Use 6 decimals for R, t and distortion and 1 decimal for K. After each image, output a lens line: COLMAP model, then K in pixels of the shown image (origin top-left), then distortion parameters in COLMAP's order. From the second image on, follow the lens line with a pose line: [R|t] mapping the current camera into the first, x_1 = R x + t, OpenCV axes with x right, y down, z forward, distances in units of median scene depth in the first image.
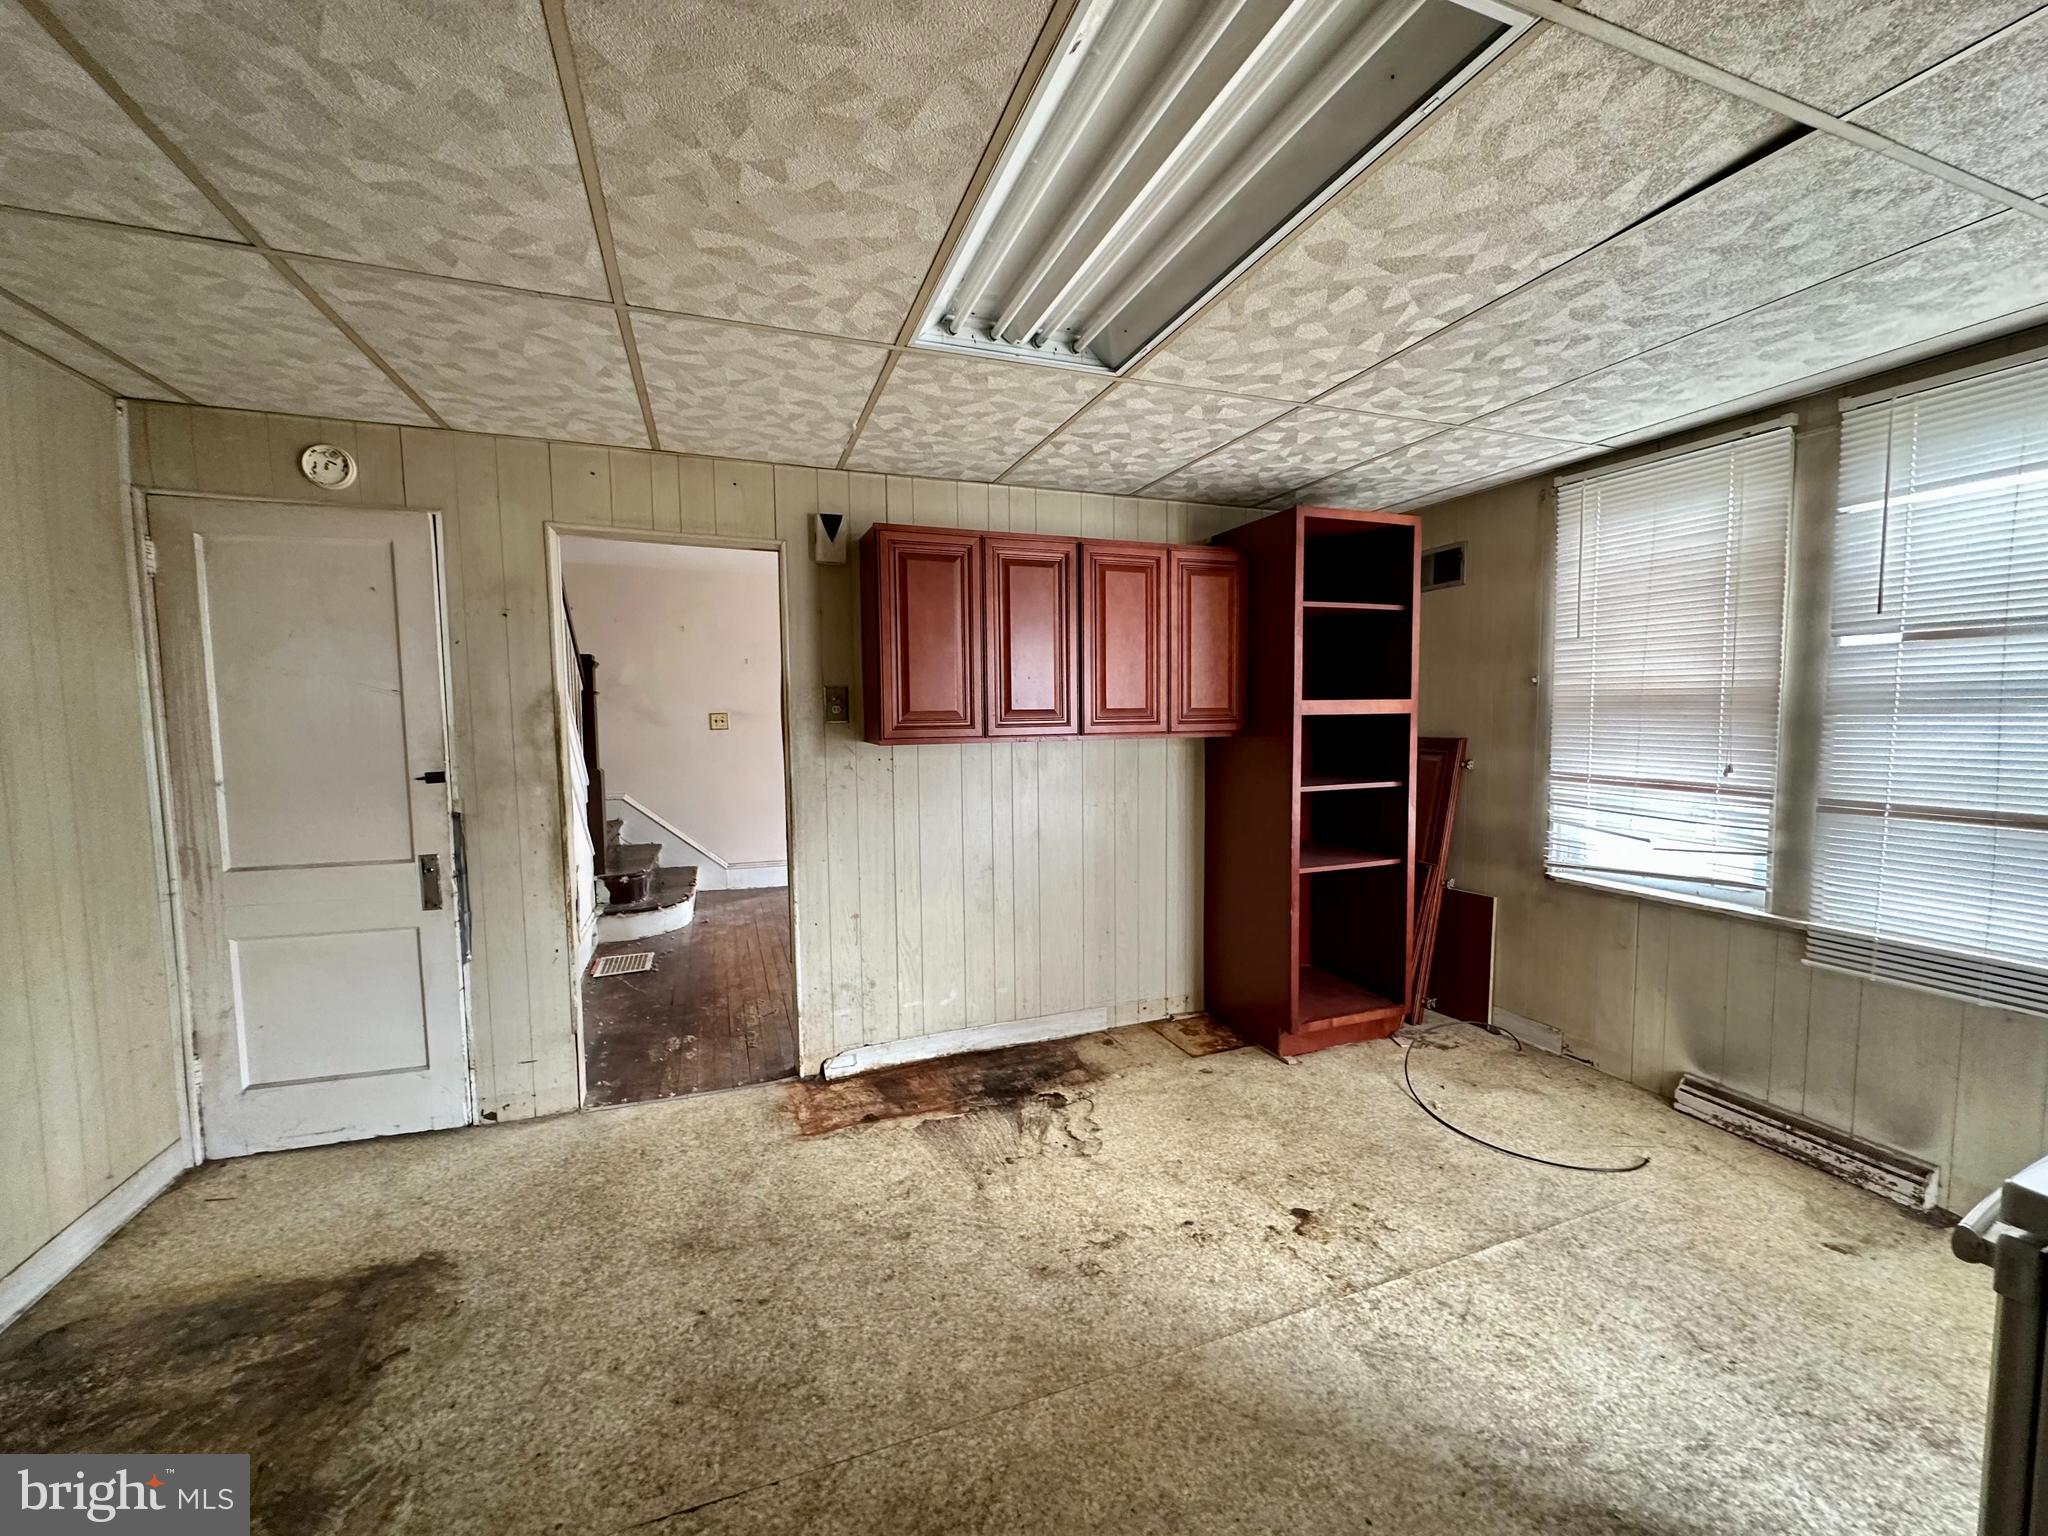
lens RADIAL K [[820.7, 0, 1020.7], [0, 820.7, 766.2], [0, 0, 1]] dist [-0.000233, -0.000129]
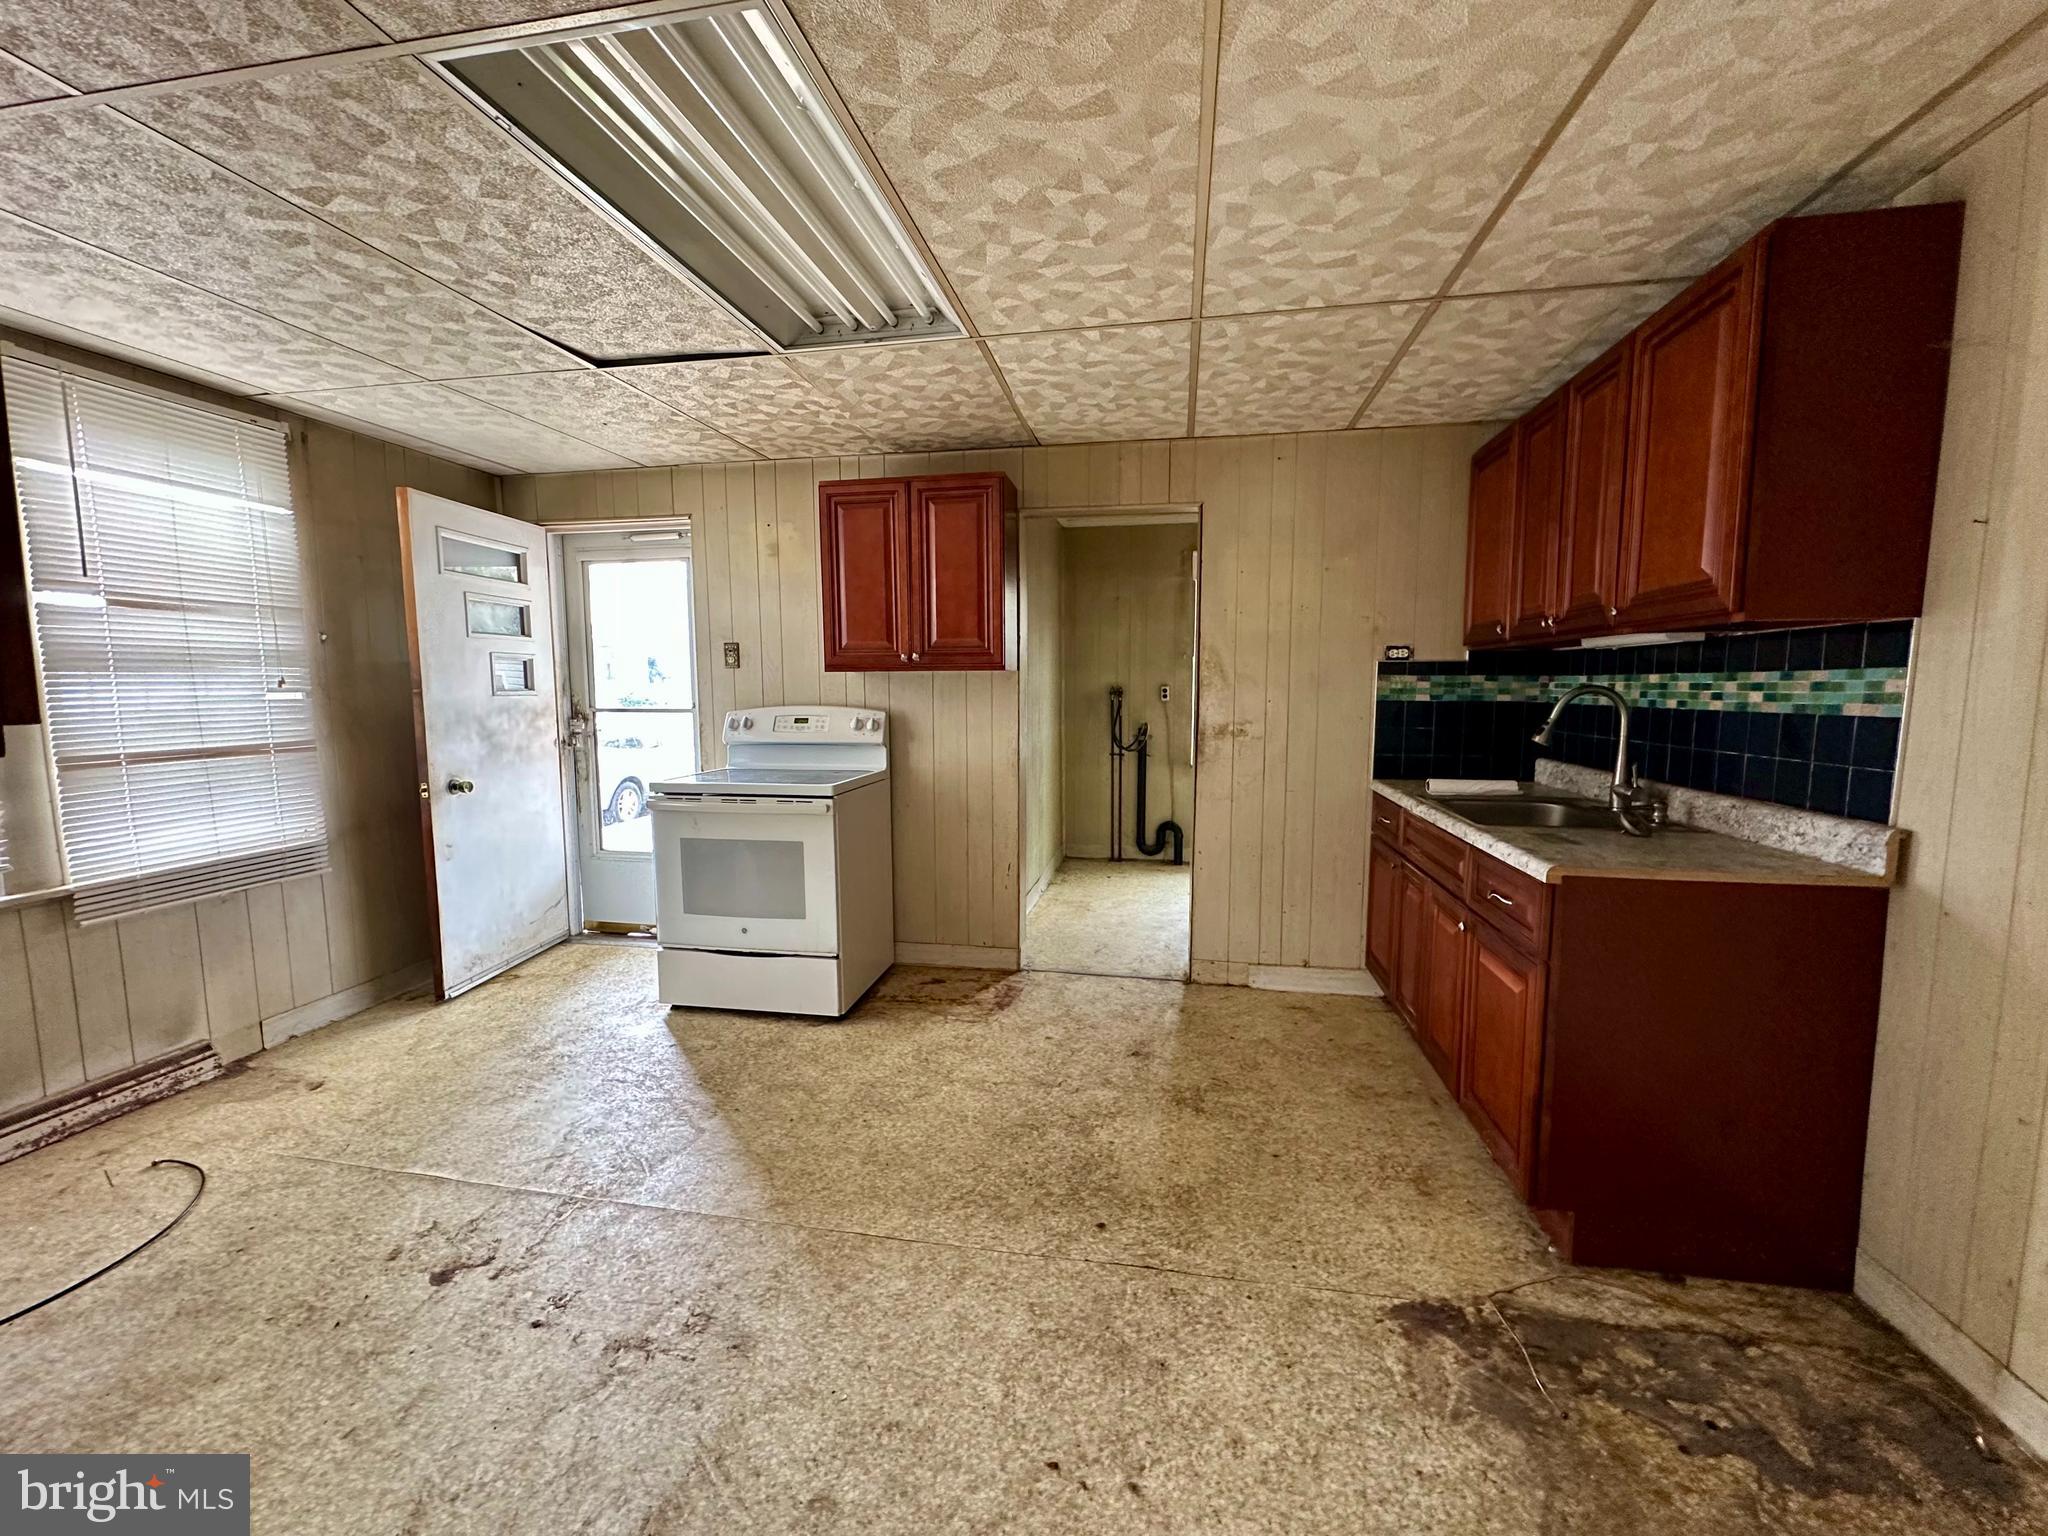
lens RADIAL K [[820.7, 0, 1020.7], [0, 820.7, 766.2], [0, 0, 1]] dist [-0.000233, -0.000129]
pose [[-0.856475, -0.039738, 0.514657, -0.553824], [0.047845, 0.986629, 0.155802, -0.053280], [-0.513967, 0.158065, -0.843121, 1.330346]]
